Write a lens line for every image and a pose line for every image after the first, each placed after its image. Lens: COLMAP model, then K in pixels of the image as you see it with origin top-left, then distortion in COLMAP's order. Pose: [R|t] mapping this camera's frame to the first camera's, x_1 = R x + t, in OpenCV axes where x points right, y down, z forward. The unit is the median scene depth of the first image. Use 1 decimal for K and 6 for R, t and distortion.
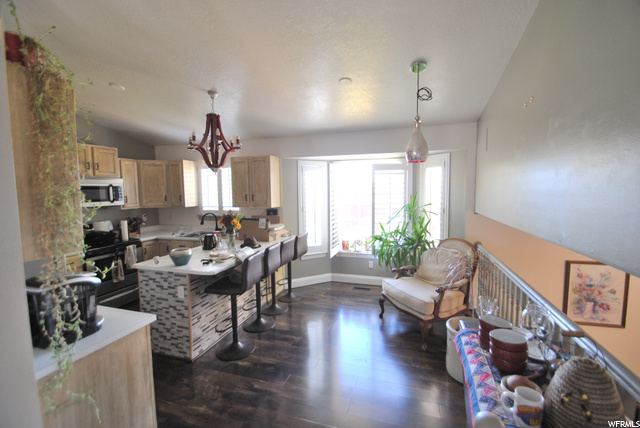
lens RADIAL K [[282.4, 0, 321.5], [0, 282.4, 213.8], [0, 0, 1]] dist [-0.001923, -0.003078]
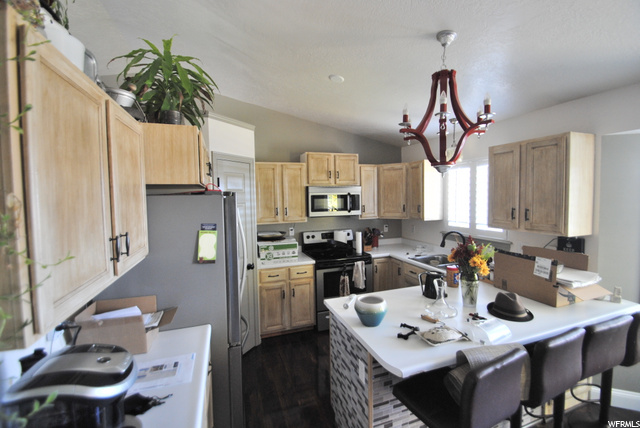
lens RADIAL K [[282.4, 0, 322.1], [0, 282.4, 212.5], [0, 0, 1]] dist [-0.001923, -0.003078]
pose [[0.609897, 0.046733, -0.791102, -0.051069], [-0.056556, 0.998281, 0.015370, -0.047785], [0.790460, 0.035367, 0.611492, 0.349621]]
